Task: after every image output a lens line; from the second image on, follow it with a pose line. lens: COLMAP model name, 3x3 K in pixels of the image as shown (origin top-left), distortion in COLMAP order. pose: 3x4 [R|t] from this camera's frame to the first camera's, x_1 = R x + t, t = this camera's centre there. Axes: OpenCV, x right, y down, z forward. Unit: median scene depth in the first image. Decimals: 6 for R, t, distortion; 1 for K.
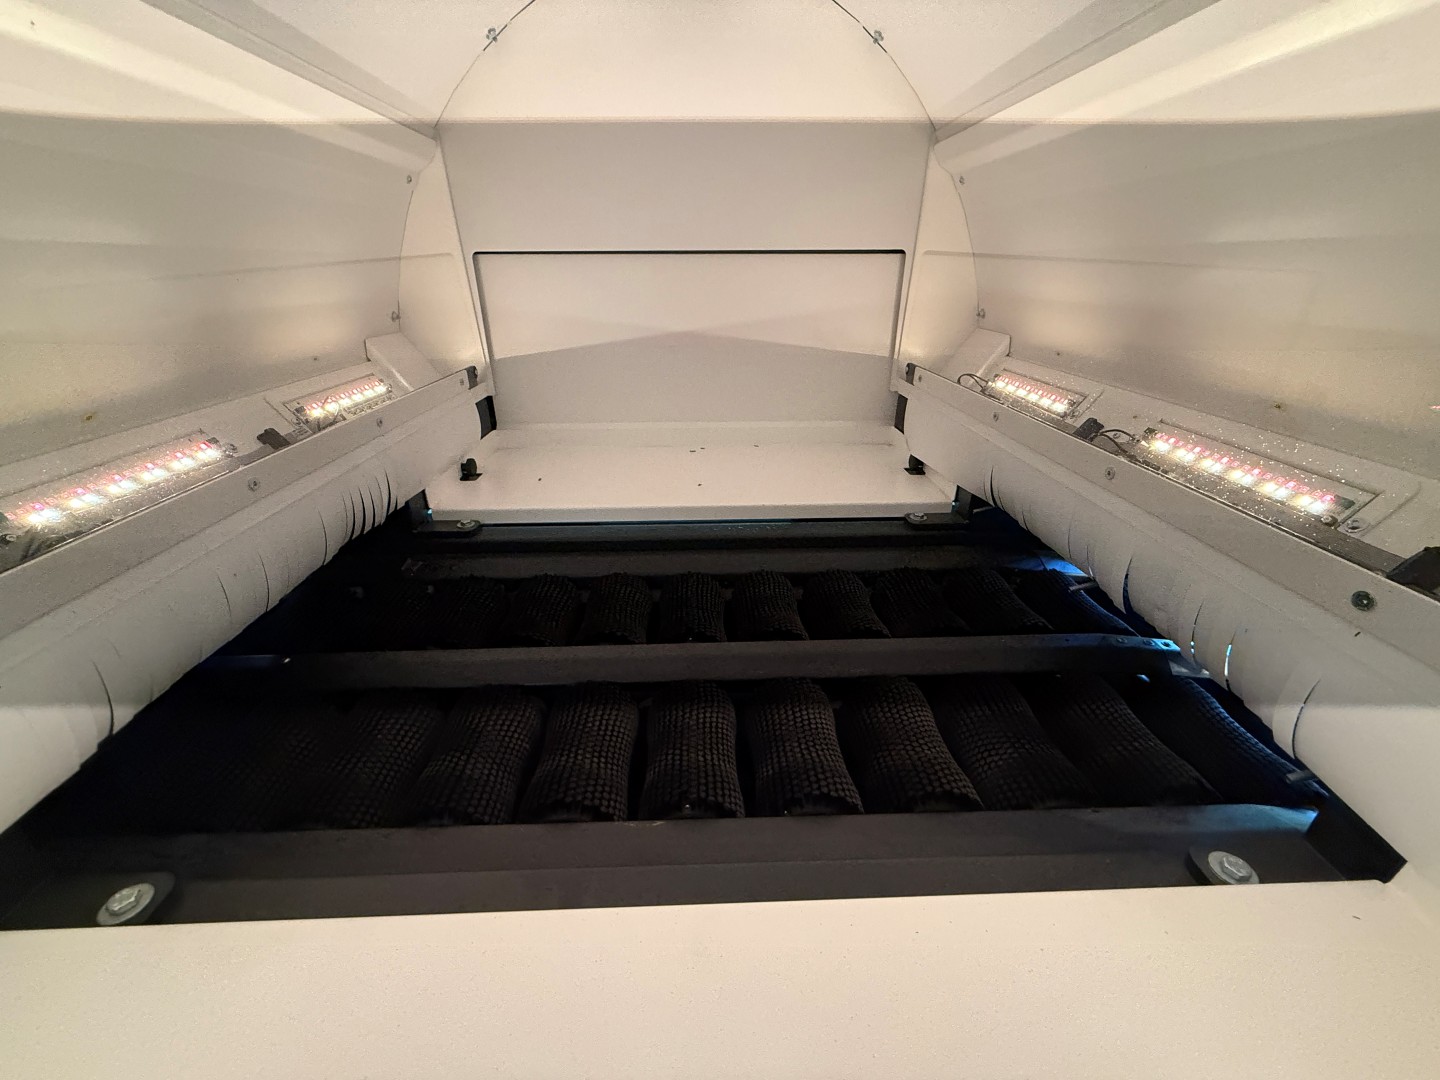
lens RADIAL K [[576.8, 0, 717.4], [0, 576.8, 543.9], [0, 0, 1]] dist [0.002185, -0.005163]
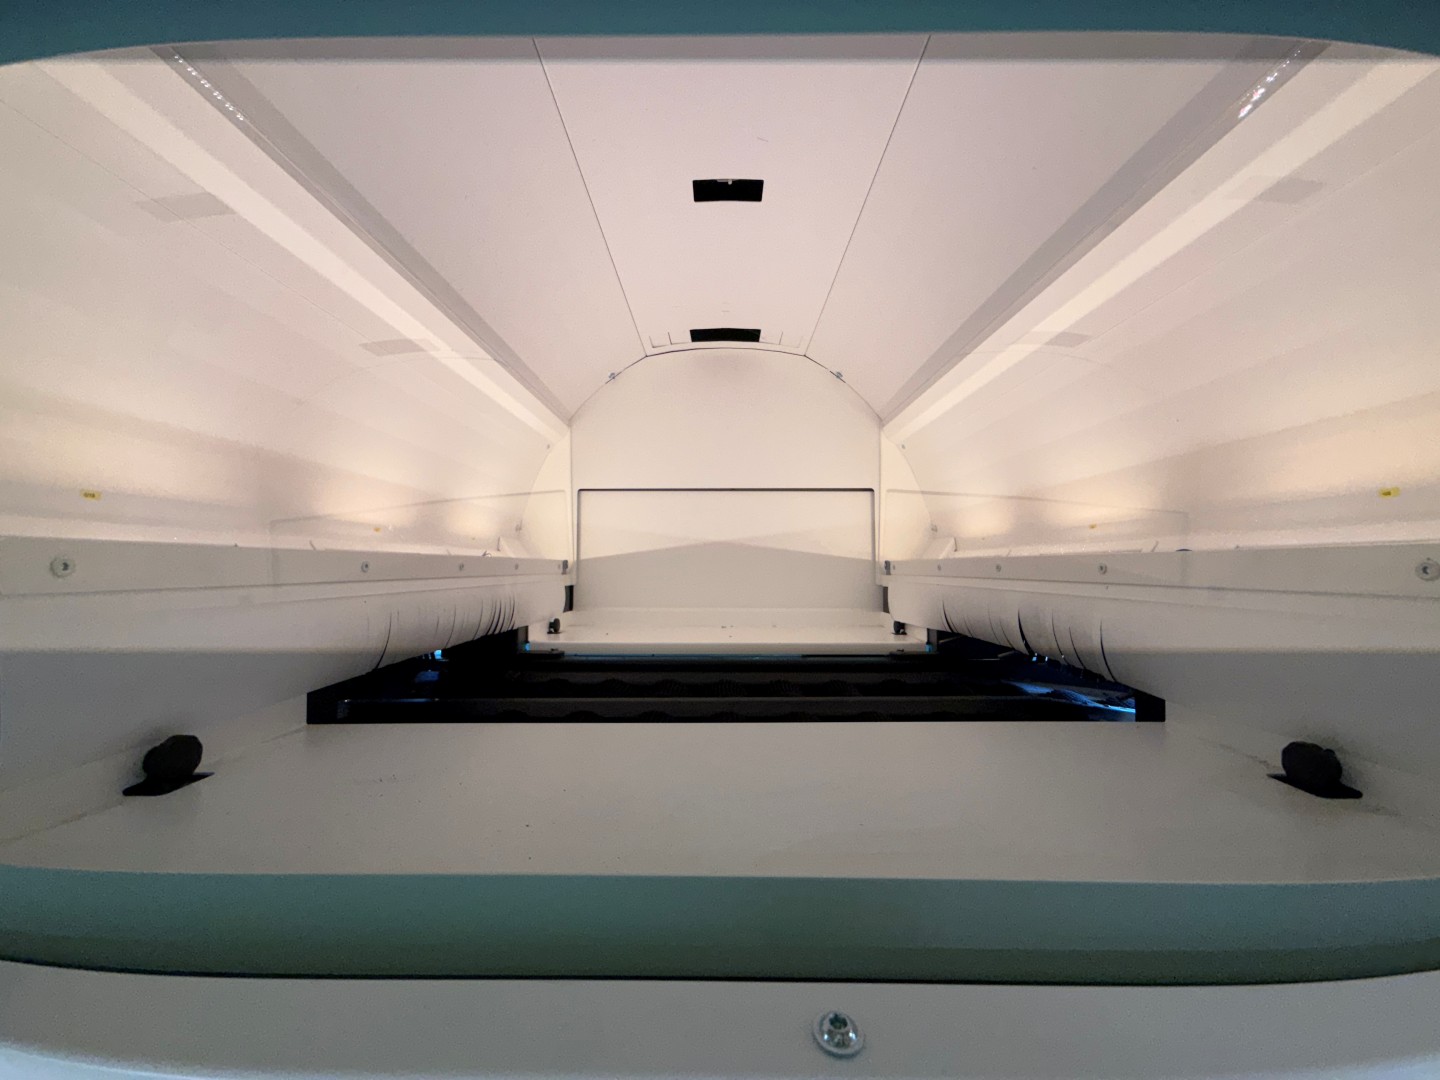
lens RADIAL K [[575.6, 0, 715.5], [0, 575.6, 537.8], [0, 0, 1]] dist [-0.001043, -0.000174]
pose [[0.999041, 0.001818, -0.043744, -0.007527], [-0.022441, 0.879170, -0.475979, 0.351782], [0.037593, 0.476504, 0.878368, -0.268889]]
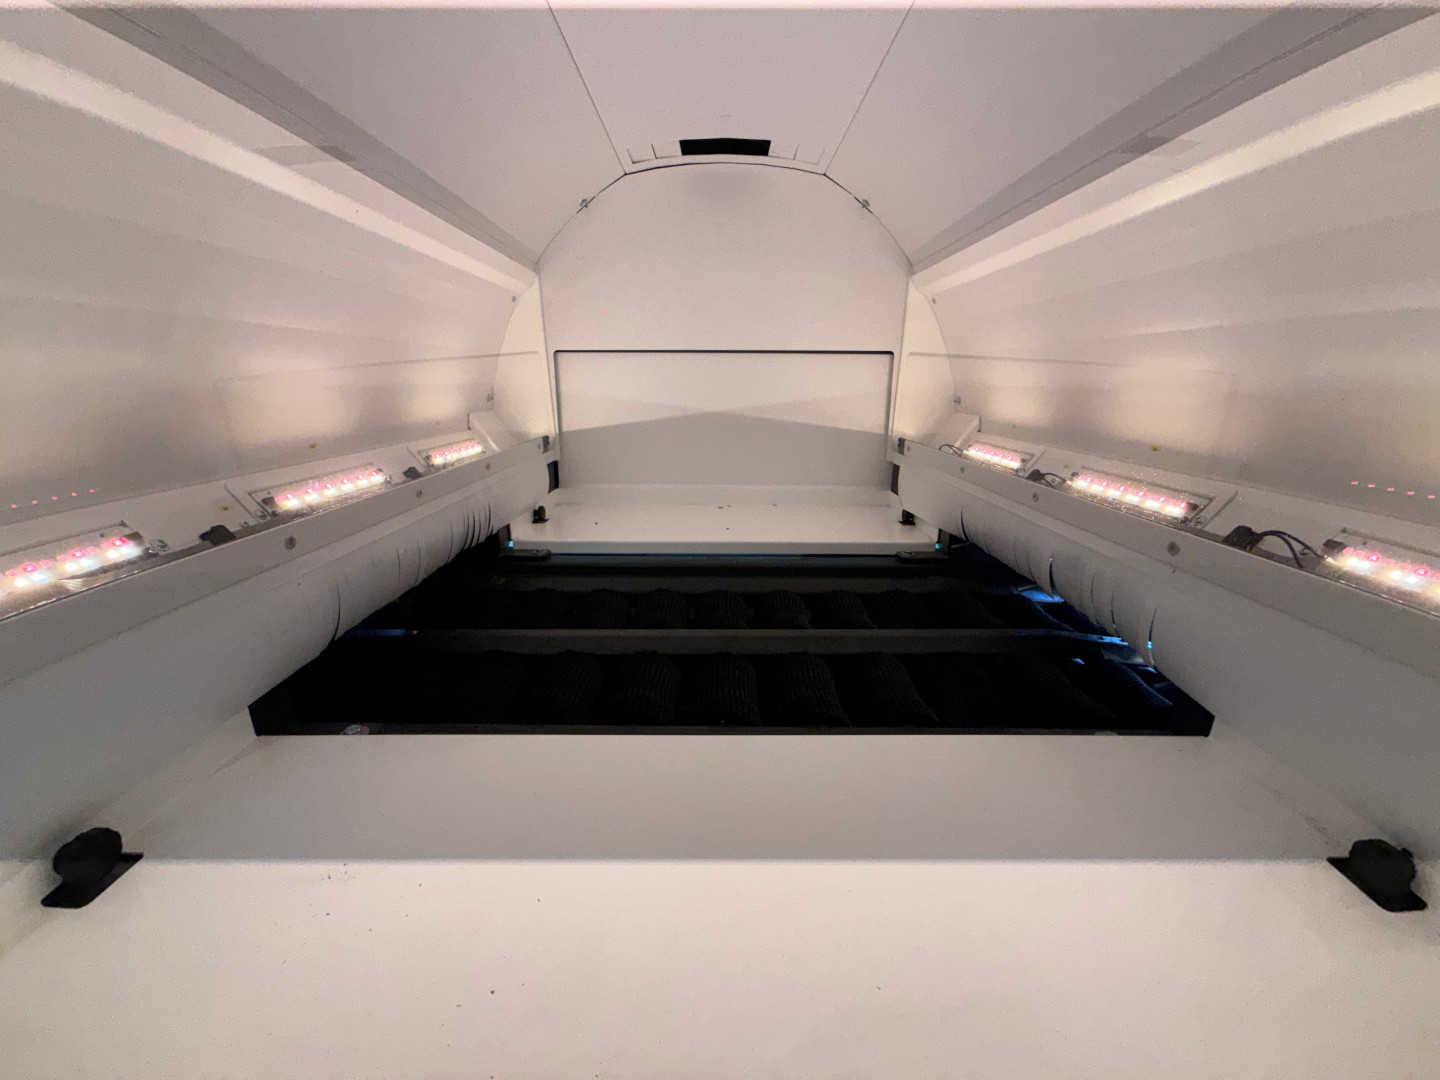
lens RADIAL K [[575.6, 0, 715.5], [0, 575.6, 537.8], [0, 0, 1]] dist [-0.001043, -0.000174]
pose [[0.999286, 0.016959, -0.033751, -0.015744], [-0.022576, 0.984538, -0.173711, 0.141254], [0.030283, 0.174349, 0.984218, -0.212657]]
